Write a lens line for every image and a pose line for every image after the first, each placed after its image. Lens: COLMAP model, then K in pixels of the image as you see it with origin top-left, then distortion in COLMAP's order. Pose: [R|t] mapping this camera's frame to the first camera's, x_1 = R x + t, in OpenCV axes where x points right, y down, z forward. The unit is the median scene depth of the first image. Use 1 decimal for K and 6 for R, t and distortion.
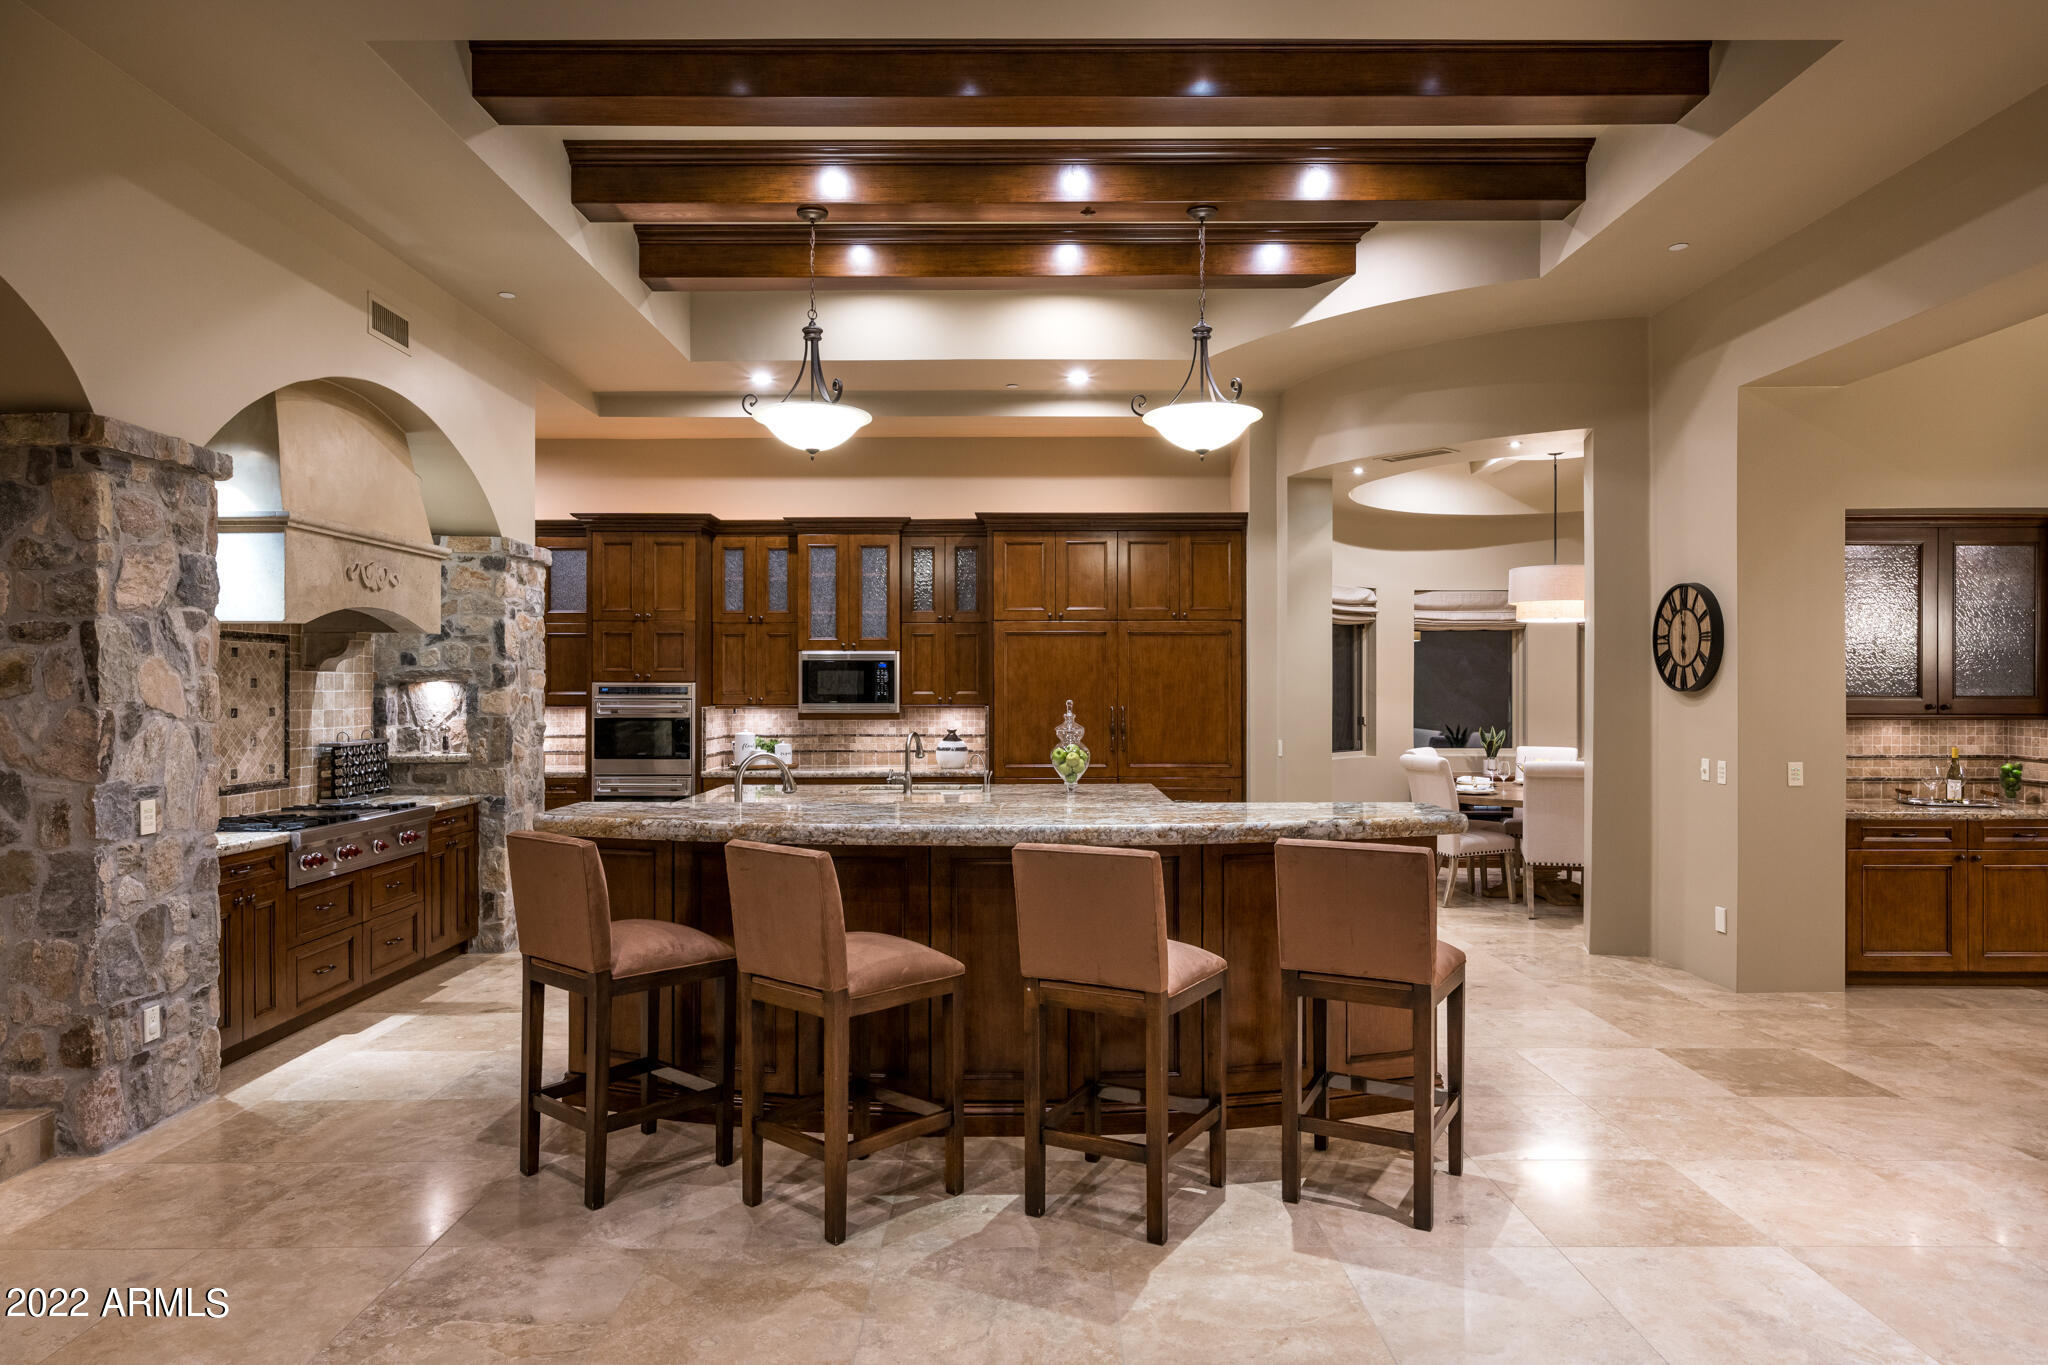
lens RADIAL K [[1218.0, 0, 1024.0], [0, 1218.0, 682.5], [0, 0, 1]] dist [-0.002043, -0.001239]
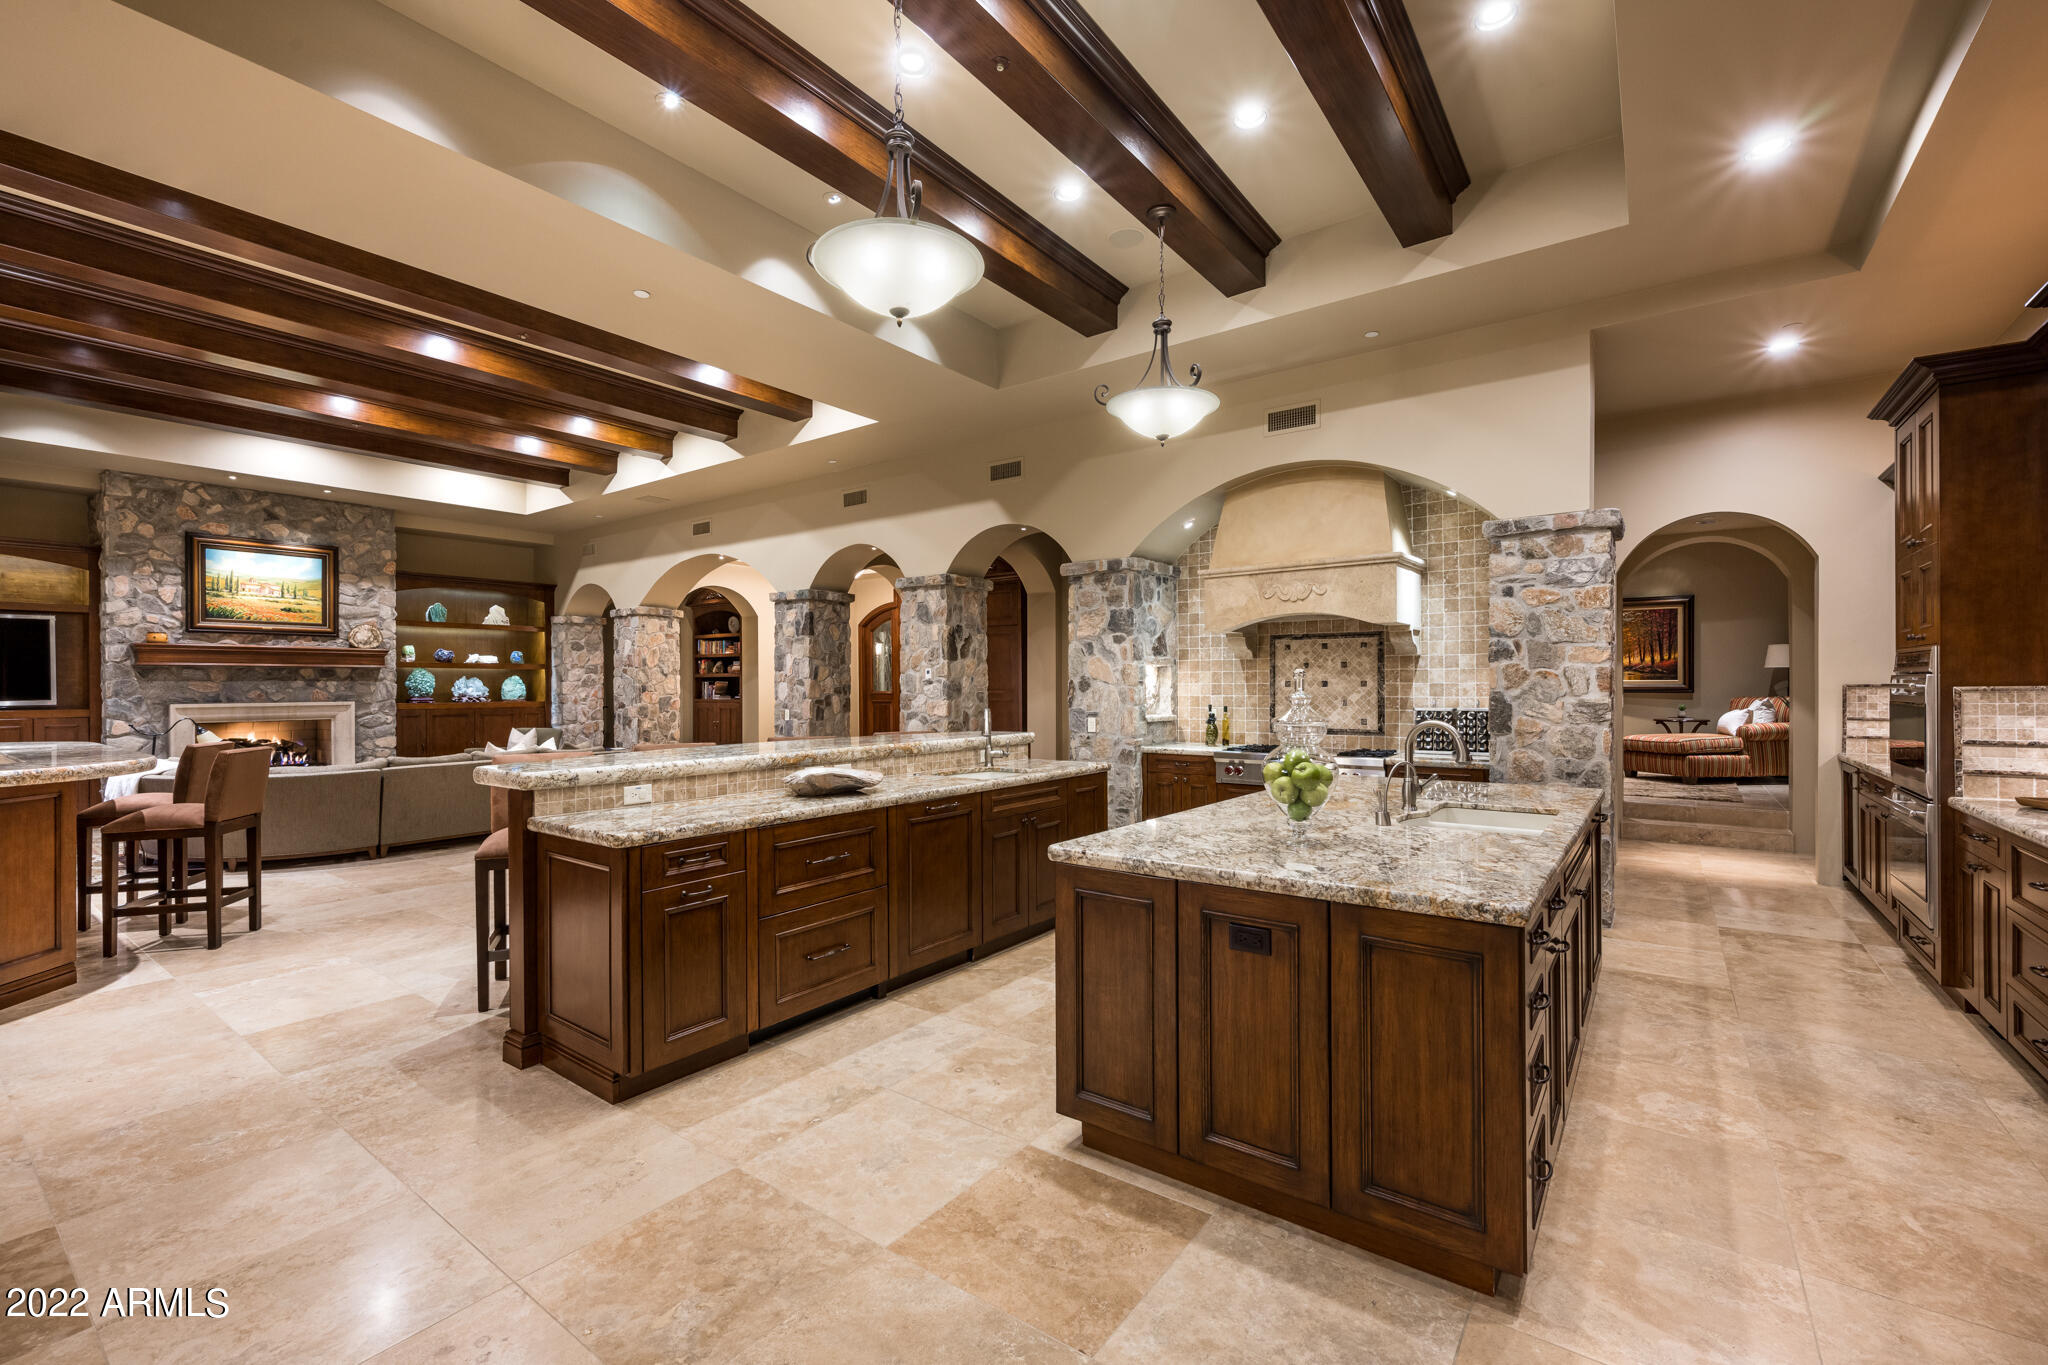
lens RADIAL K [[867.6, 0, 1024.0], [0, 867.6, 682.5], [0, 0, 1]] dist [0.000547, -0.000105]
pose [[-0.597464, 0.002578, -0.801892, 0.474199], [0.009356, 0.999949, -0.003757, 0.022283], [0.801841, -0.009747, -0.597458, 1.270682]]
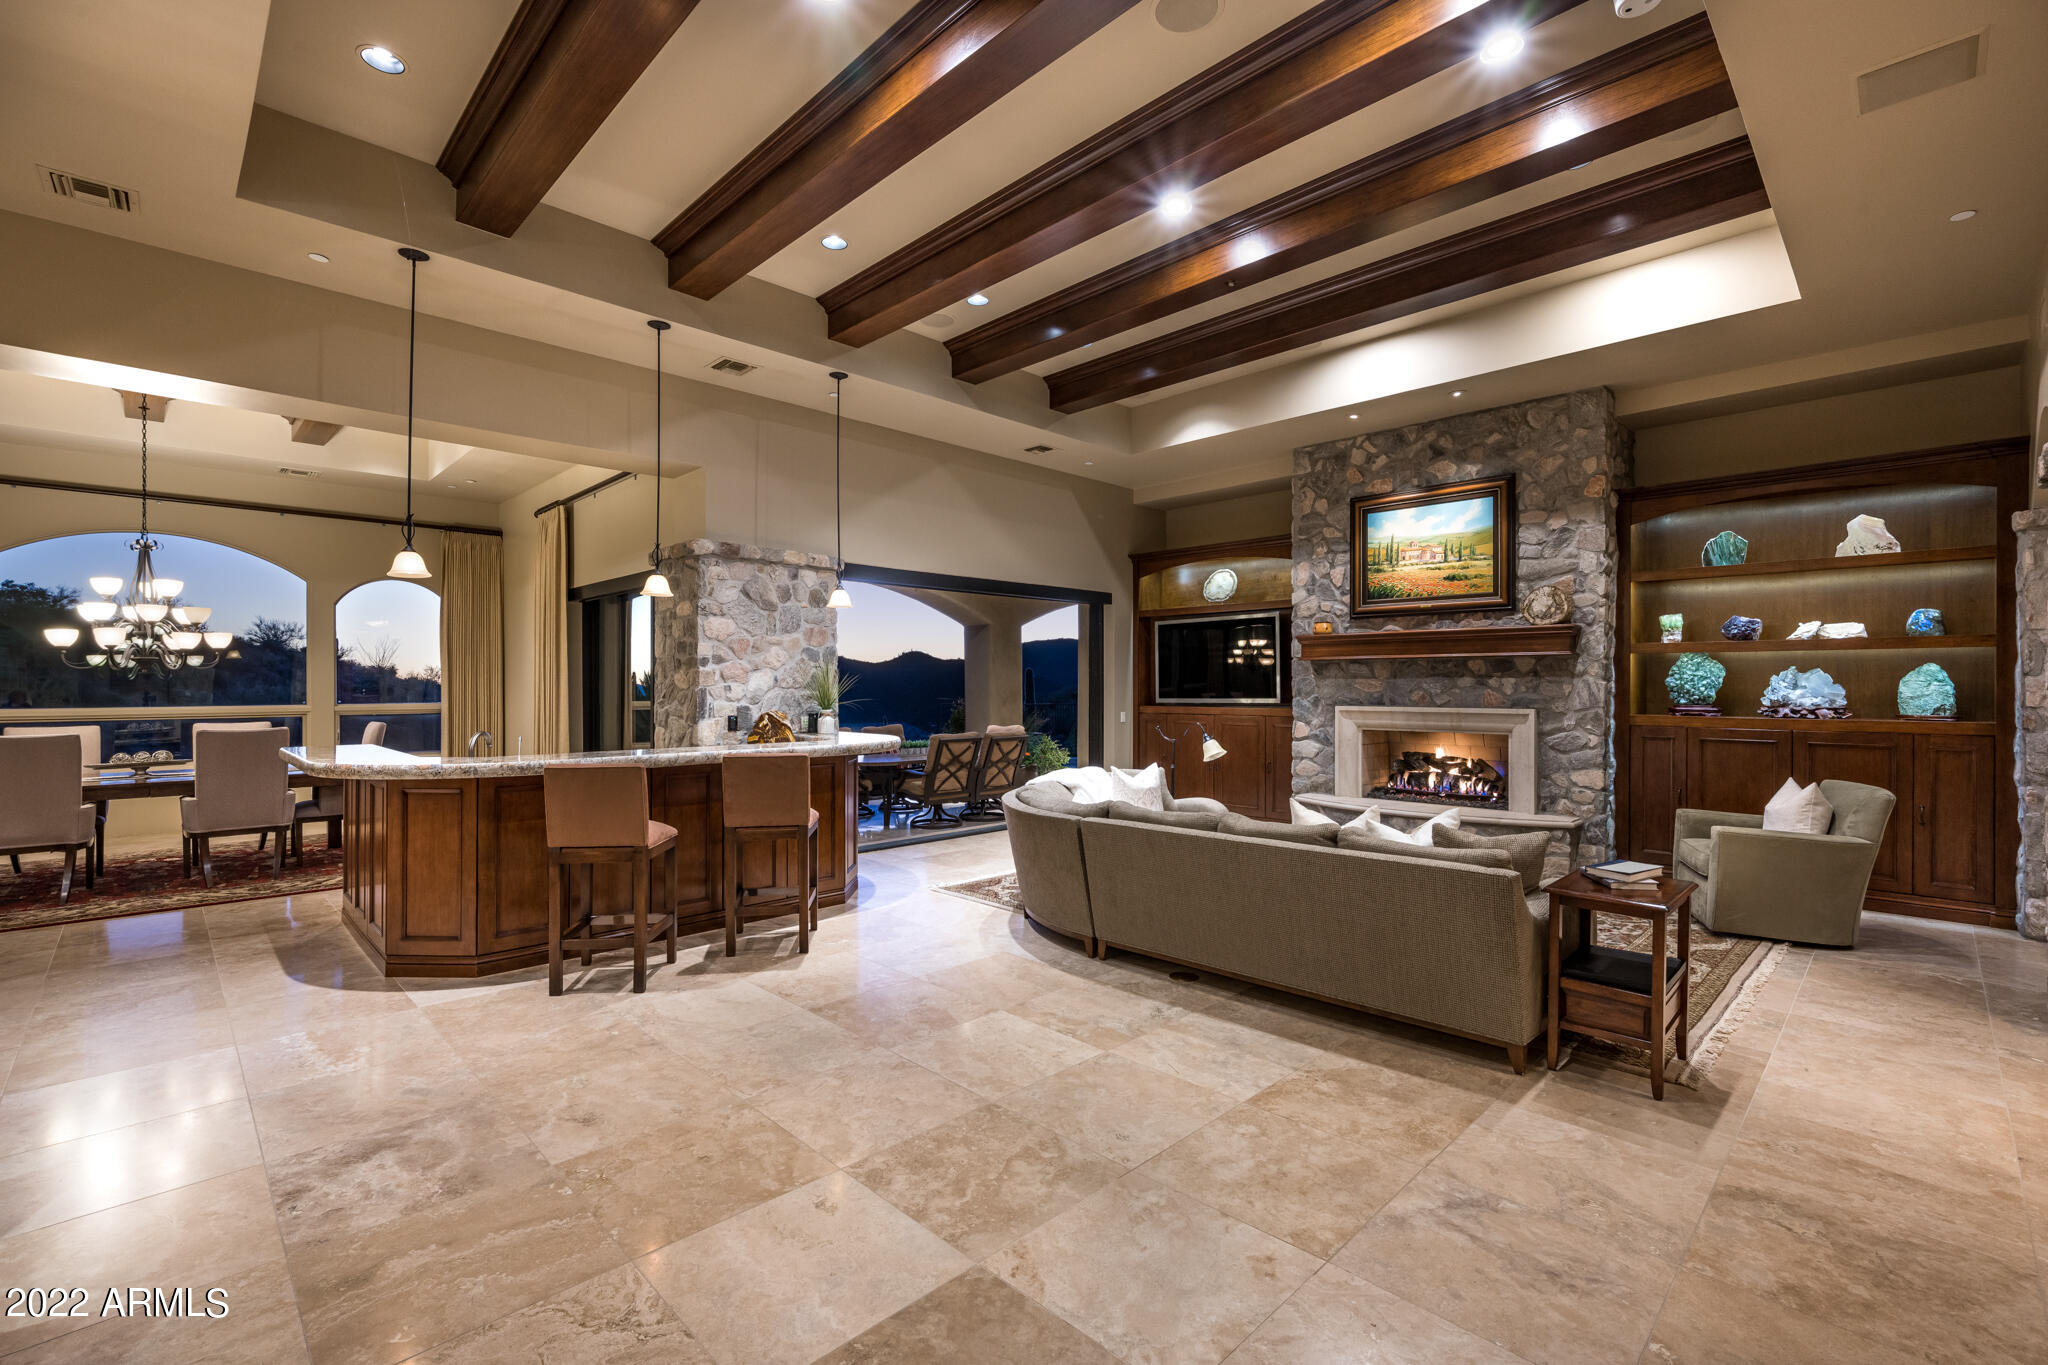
lens RADIAL K [[890.4, 0, 1020.3], [0, 890.4, 684.6], [0, 0, 1]] dist [-0.000069, -0.000175]
pose [[-0.697312, 0.002436, 0.716764, -0.420539], [-0.001764, 0.999985, -0.005115, 0.017022], [-0.716765, -0.004831, -0.697298, 0.467885]]
